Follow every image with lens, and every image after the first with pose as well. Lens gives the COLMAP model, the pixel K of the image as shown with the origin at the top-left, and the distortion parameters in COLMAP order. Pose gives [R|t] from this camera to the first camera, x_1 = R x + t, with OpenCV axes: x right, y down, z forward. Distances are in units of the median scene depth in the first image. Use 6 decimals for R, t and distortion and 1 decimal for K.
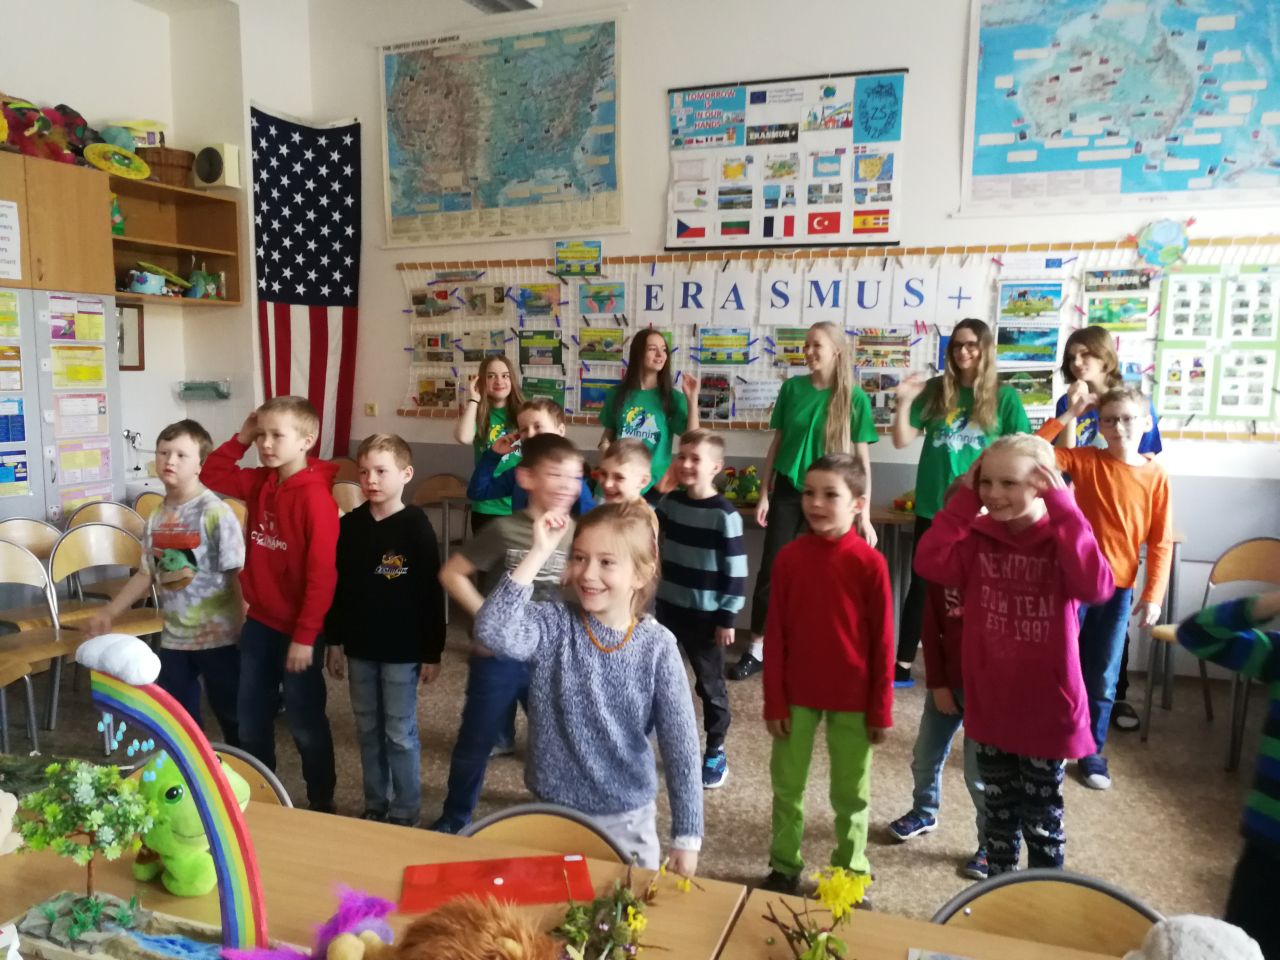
lens RADIAL K [[1049.0, 0, 650.4], [0, 1049.0, 487.3], [0, 0, 1]] dist [0.027301, -0.033580]
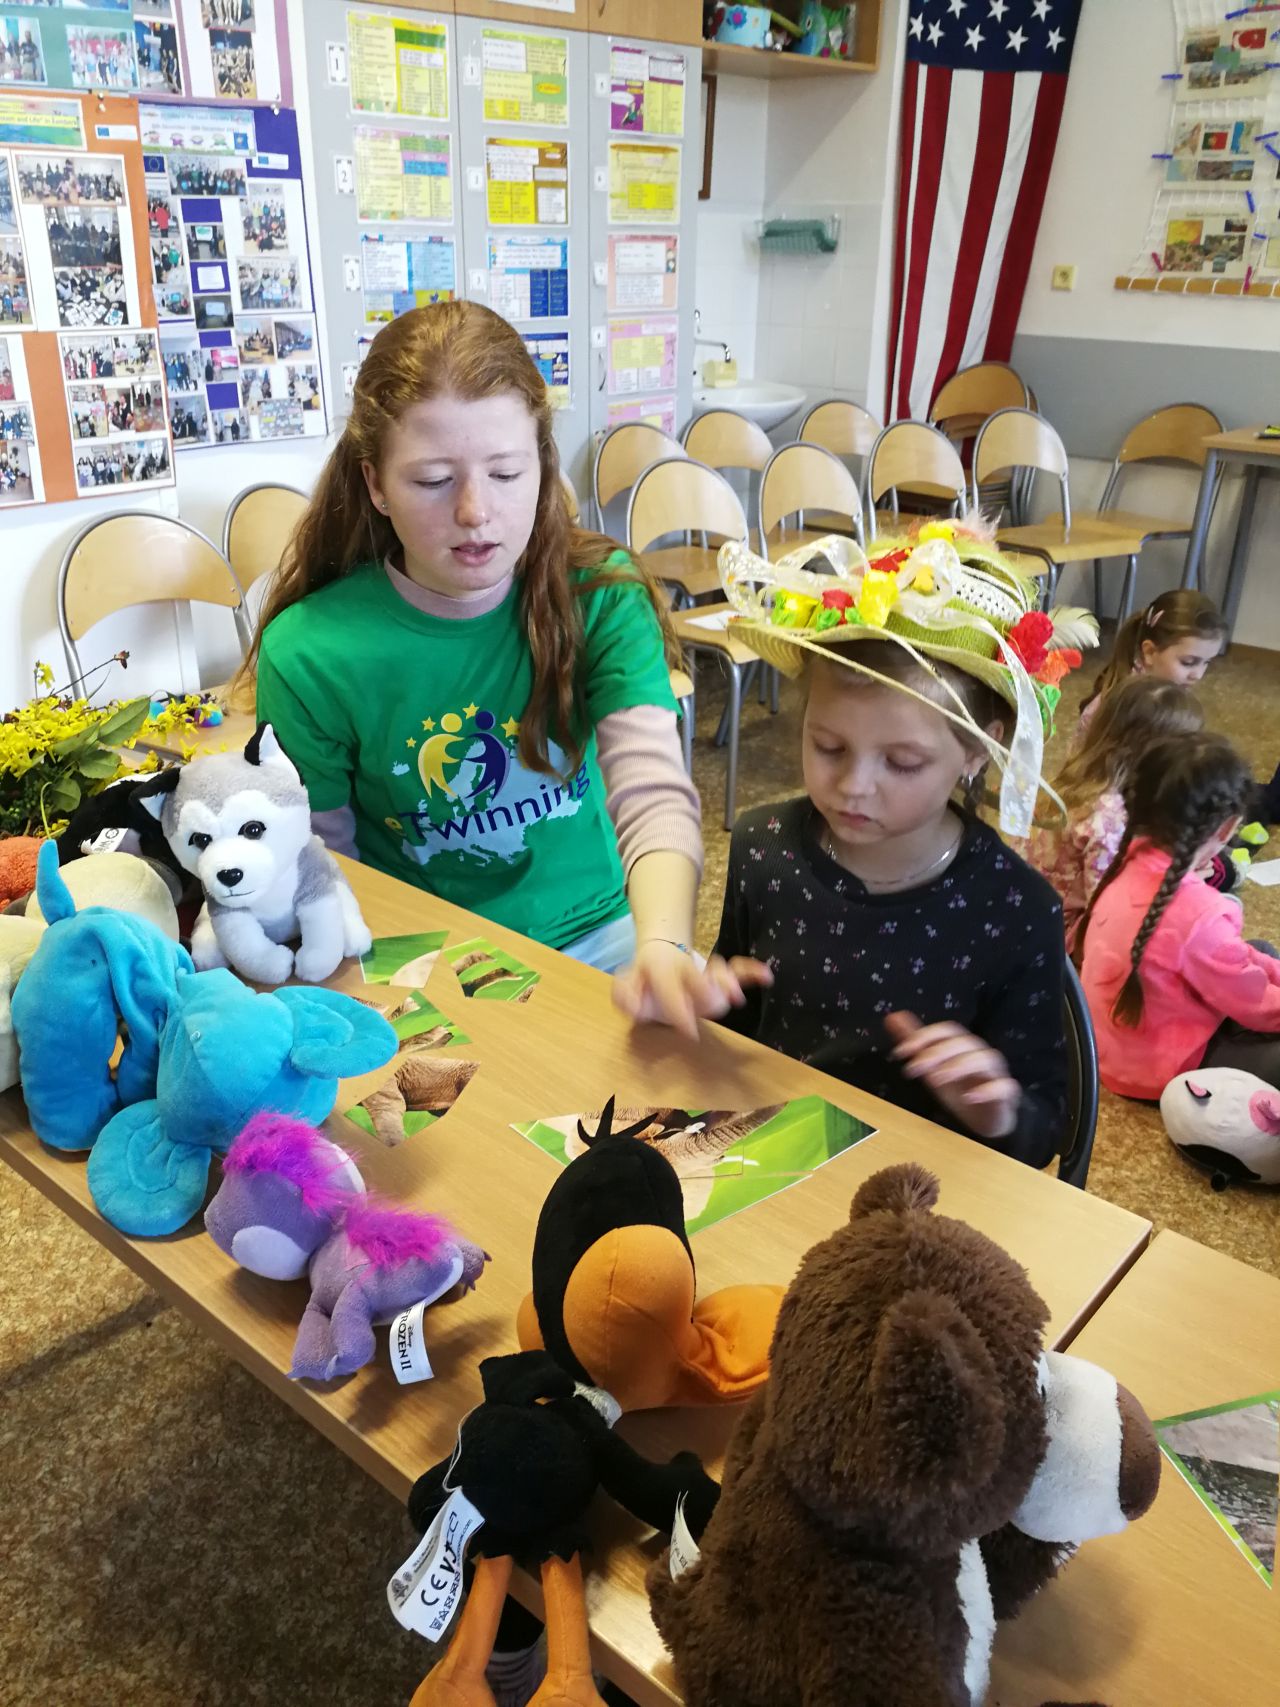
lens RADIAL K [[1398.9, 0, 634.6], [0, 1398.9, 864.1], [0, 0, 1]] dist [0.027301, -0.033580]
pose [[0.935238, 0.150339, -0.320513, -0.229995], [-0.046786, 0.949898, 0.309039, 0.003990], [0.350916, -0.274029, 0.895414, 0.185171]]
